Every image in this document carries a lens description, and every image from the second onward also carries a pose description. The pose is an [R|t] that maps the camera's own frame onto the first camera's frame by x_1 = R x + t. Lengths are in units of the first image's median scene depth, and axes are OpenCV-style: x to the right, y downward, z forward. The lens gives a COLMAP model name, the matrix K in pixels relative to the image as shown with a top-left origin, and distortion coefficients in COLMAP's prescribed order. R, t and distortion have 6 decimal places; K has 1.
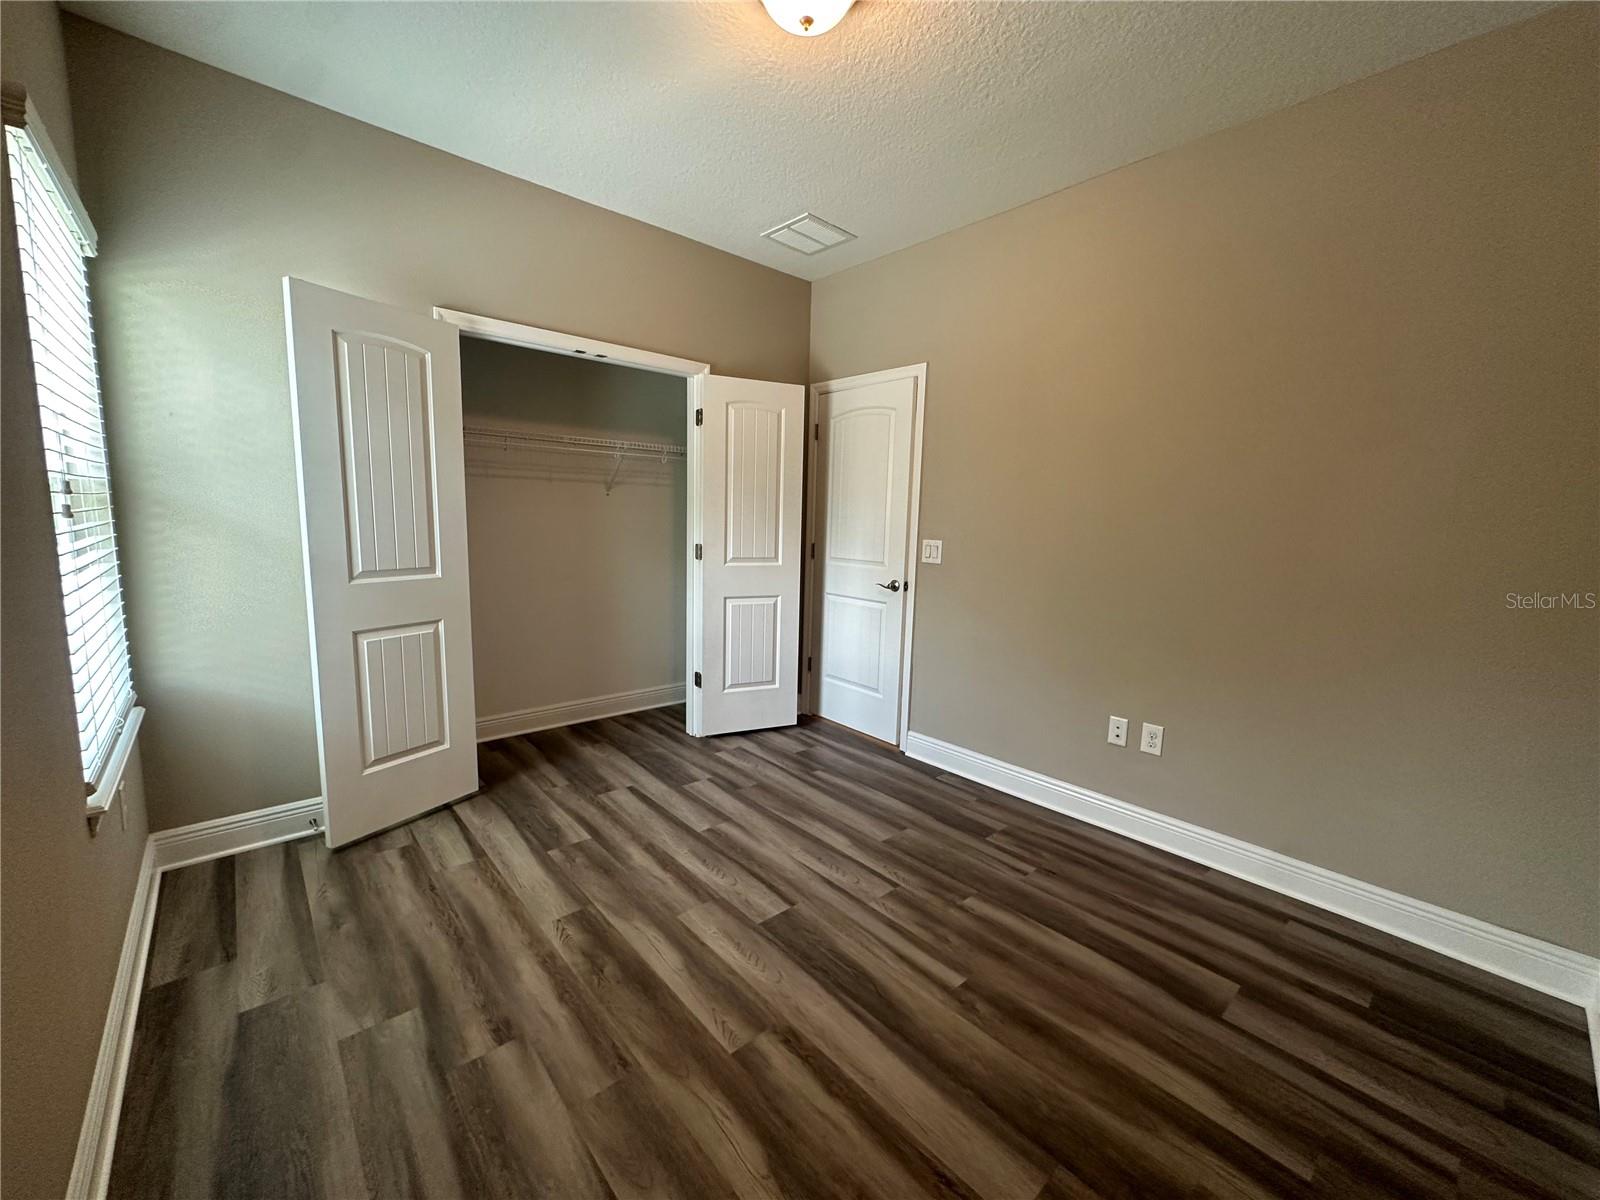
lens RADIAL K [[635.1, 0, 800.0], [0, 635.1, 600.0], [0, 0, 1]] dist [0.001242, -0.000007]
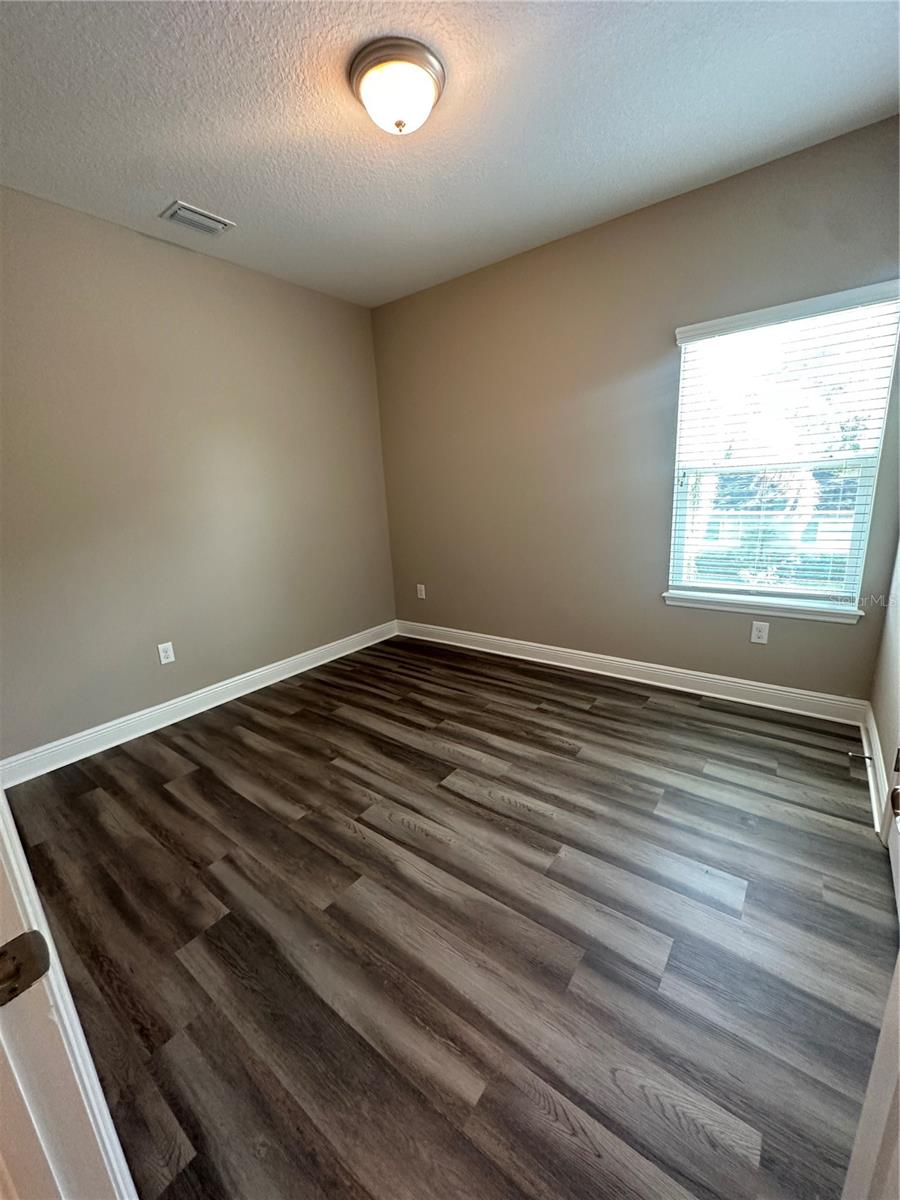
lens RADIAL K [[476.3, 0, 450.0], [0, 476.3, 600.0], [0, 0, 1]] dist [0.001242, -0.000007]
pose [[-0.980286, 0.067650, -0.185642, 0.124346], [-0.004037, 0.932506, 0.361133, -0.251529], [0.197543, 0.354763, -0.913849, 1.754889]]
